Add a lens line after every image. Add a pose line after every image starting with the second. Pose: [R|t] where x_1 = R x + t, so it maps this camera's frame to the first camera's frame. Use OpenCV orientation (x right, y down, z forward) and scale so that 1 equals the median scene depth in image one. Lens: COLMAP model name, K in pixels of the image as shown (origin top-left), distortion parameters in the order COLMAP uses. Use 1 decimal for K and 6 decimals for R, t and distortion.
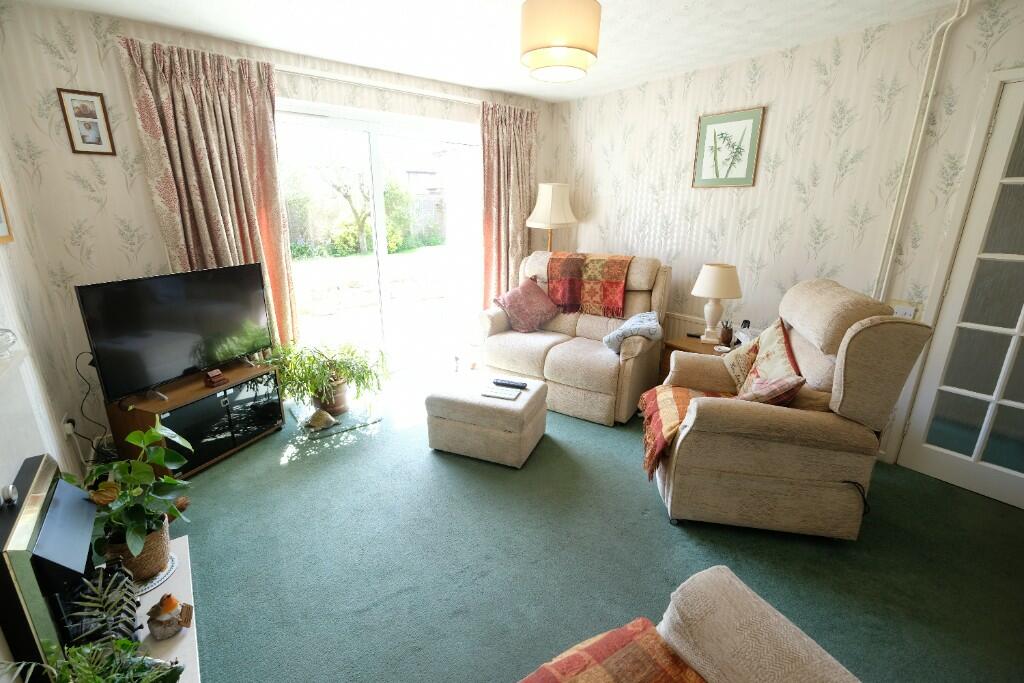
lens RADIAL K [[445.6, 0, 512.8], [0, 445.6, 336.3], [0, 0, 1]] dist [-0.002945, 0.001053]
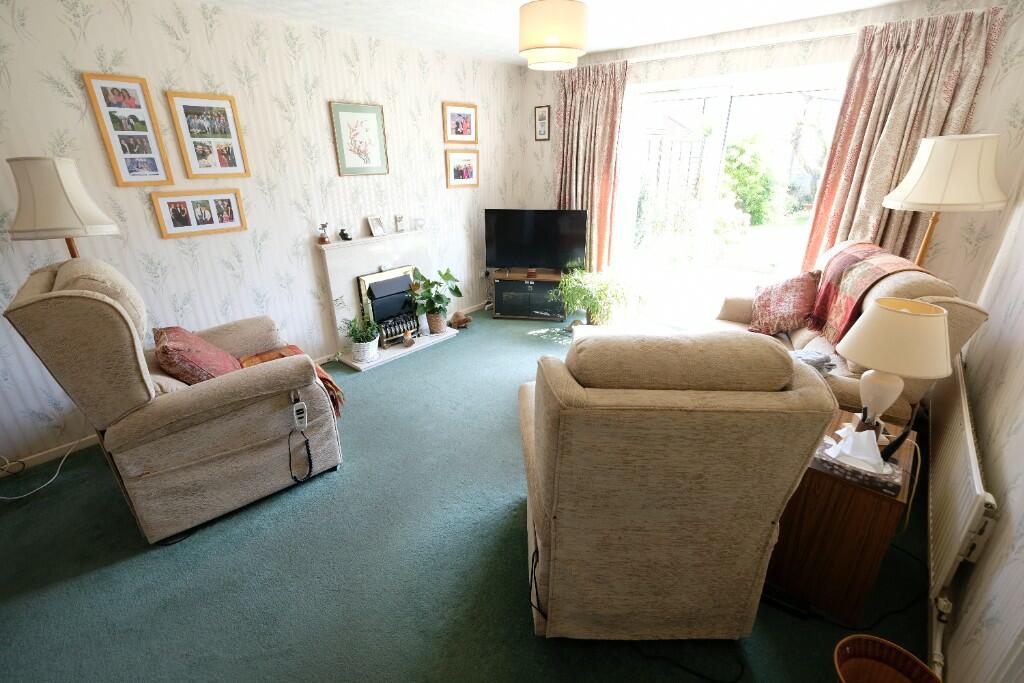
lens RADIAL K [[445.6, 0, 512.8], [0, 445.6, 336.3], [0, 0, 1]] dist [-0.002945, 0.001053]
pose [[0.202457, 0.359330, -0.910984, 0.916327], [-0.266944, 0.915271, 0.301695, -0.171841], [0.942206, 0.182101, 0.281225, 0.463389]]
